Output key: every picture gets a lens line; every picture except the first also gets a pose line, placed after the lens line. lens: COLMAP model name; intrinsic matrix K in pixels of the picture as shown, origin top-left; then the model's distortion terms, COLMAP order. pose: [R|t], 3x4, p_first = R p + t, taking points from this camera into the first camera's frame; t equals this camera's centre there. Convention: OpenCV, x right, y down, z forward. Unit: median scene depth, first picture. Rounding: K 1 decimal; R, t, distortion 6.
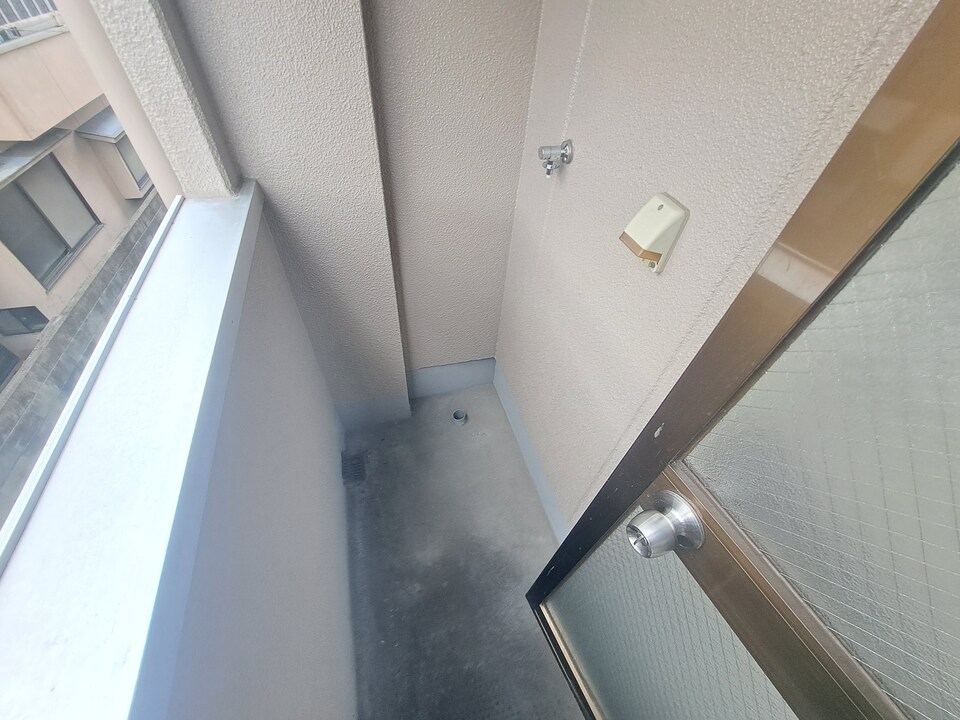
lens RADIAL K [[375.5, 0, 475.7], [0, 375.5, 361.9], [0, 0, 1]] dist [-0.011843, 0.000835]
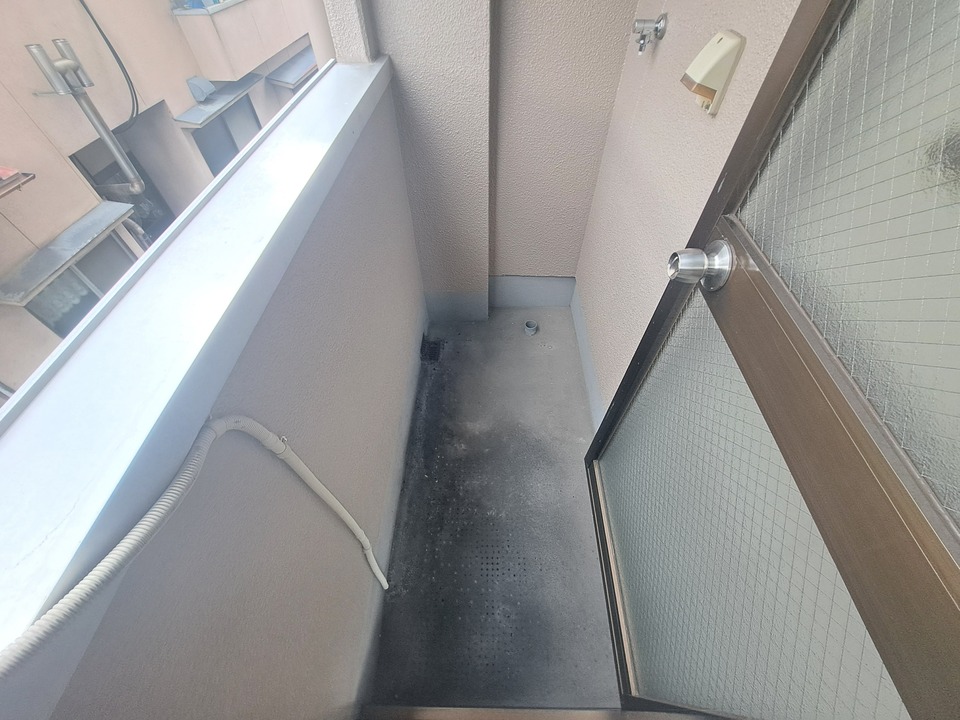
lens RADIAL K [[375.5, 0, 483.4], [0, 375.5, 358.5], [0, 0, 1]] dist [-0.011843, 0.000835]
pose [[0.955876, 0.185014, -0.228191, 0.118531], [-0.173104, 0.982317, 0.071327, 0.241925], [0.237353, -0.028679, 0.971000, -0.100792]]
